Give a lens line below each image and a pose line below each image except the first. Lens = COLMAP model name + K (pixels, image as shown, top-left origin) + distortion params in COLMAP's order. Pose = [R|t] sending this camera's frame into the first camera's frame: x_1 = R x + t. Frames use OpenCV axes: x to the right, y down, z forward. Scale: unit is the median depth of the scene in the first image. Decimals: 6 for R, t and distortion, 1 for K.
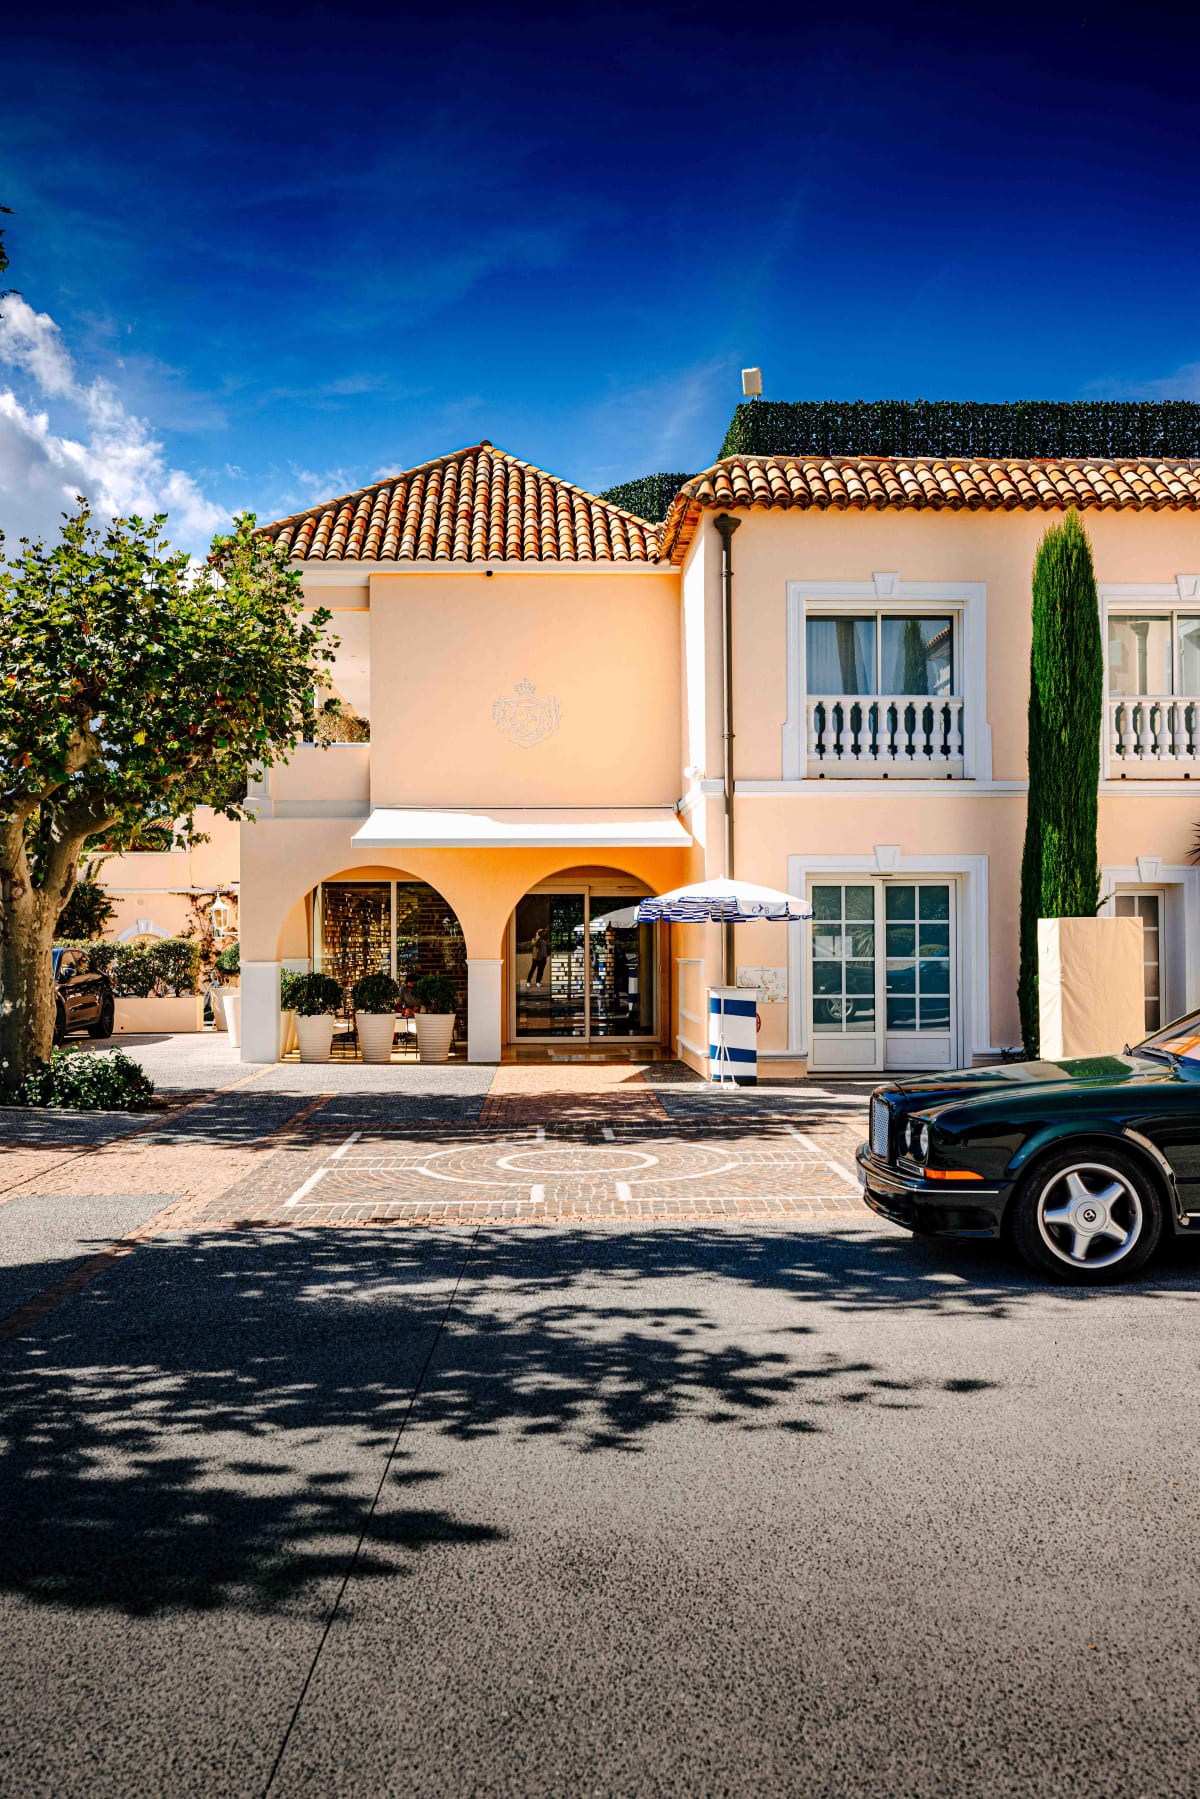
lens RADIAL K [[1617.2, 0, 686.1], [0, 1617.2, 836.1], [0, 0, 1]] dist [-0.002172, 0.000418]
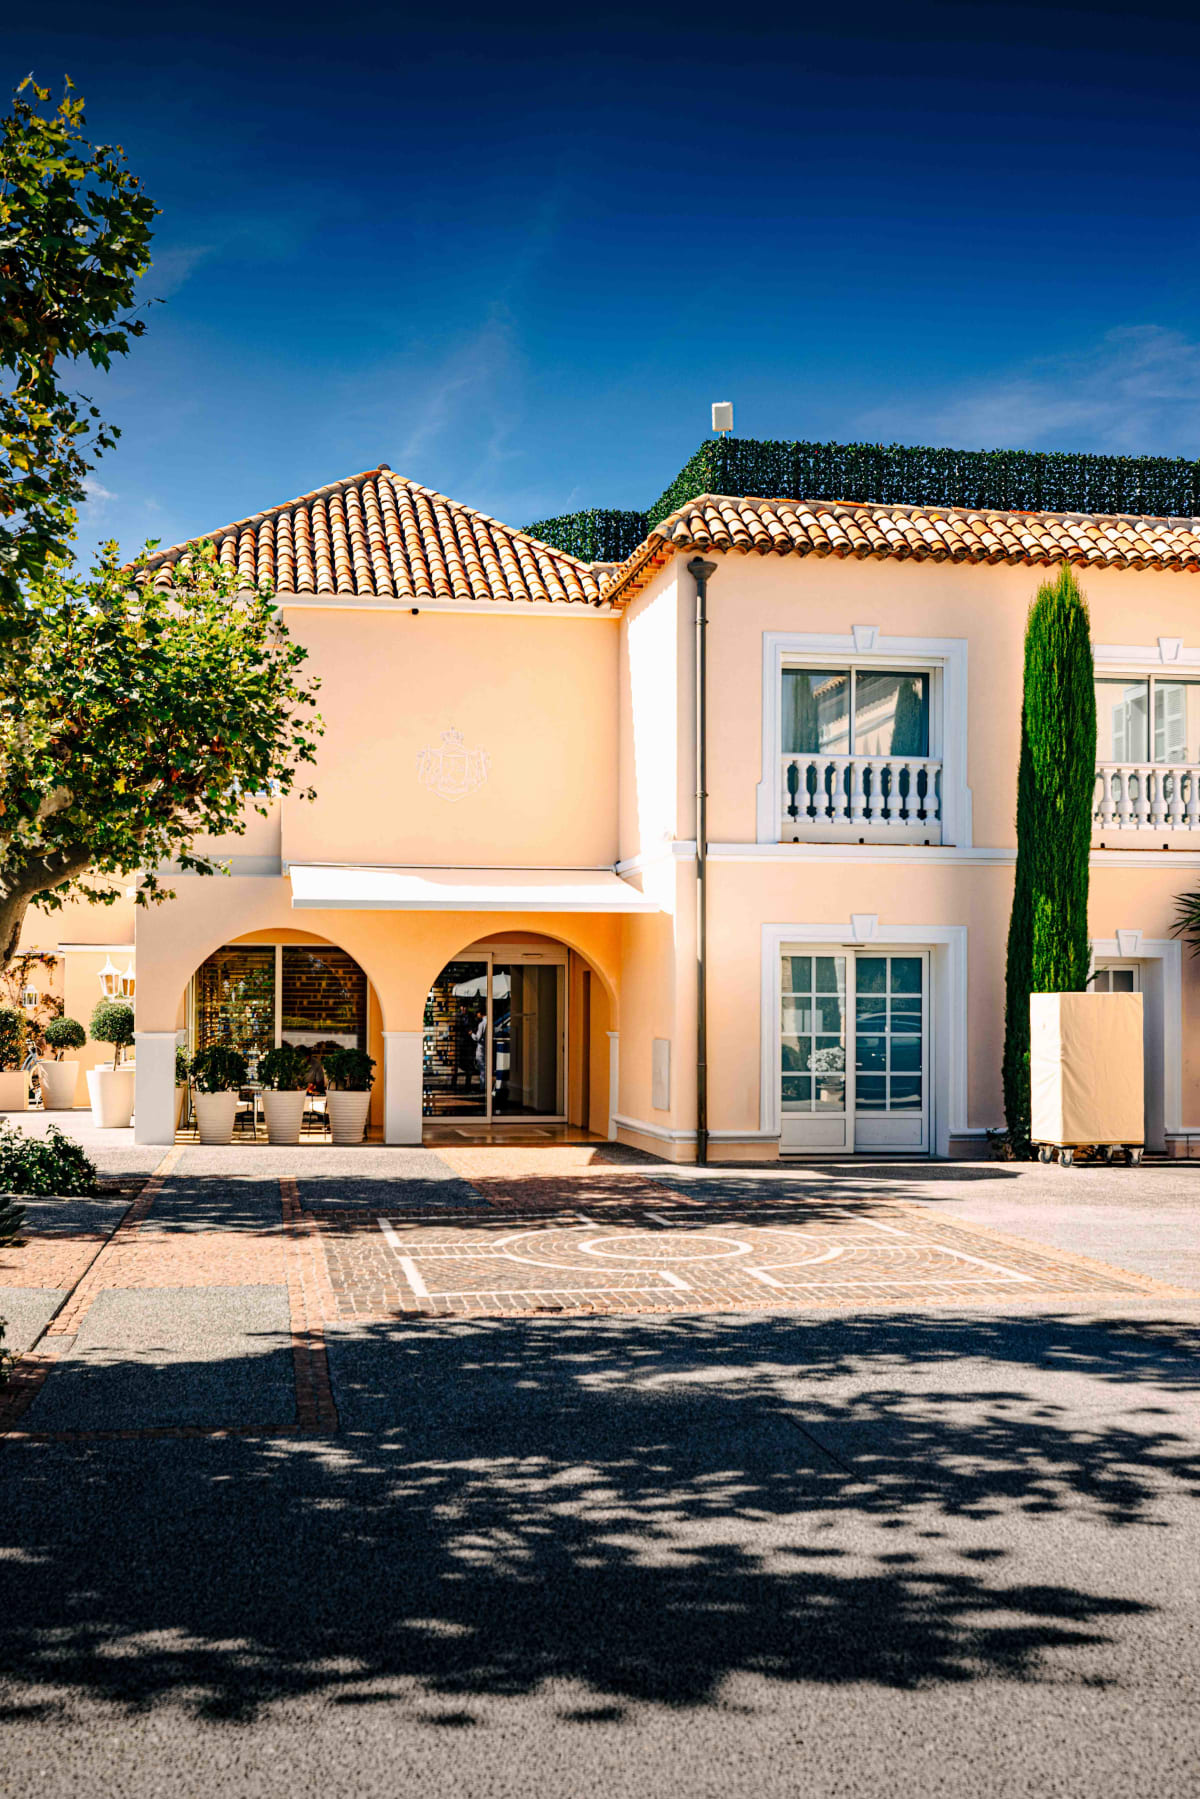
lens RADIAL K [[1773.4, 0, 600.0], [0, 1773.4, 899.5], [0, 0, 1]] dist [0.001395, -0.001805]
pose [[0.993900, 0.015103, 0.109249, -0.140311], [-0.015153, 0.999885, -0.000381, -0.000169], [-0.109242, -0.001277, 0.994014, -0.013786]]
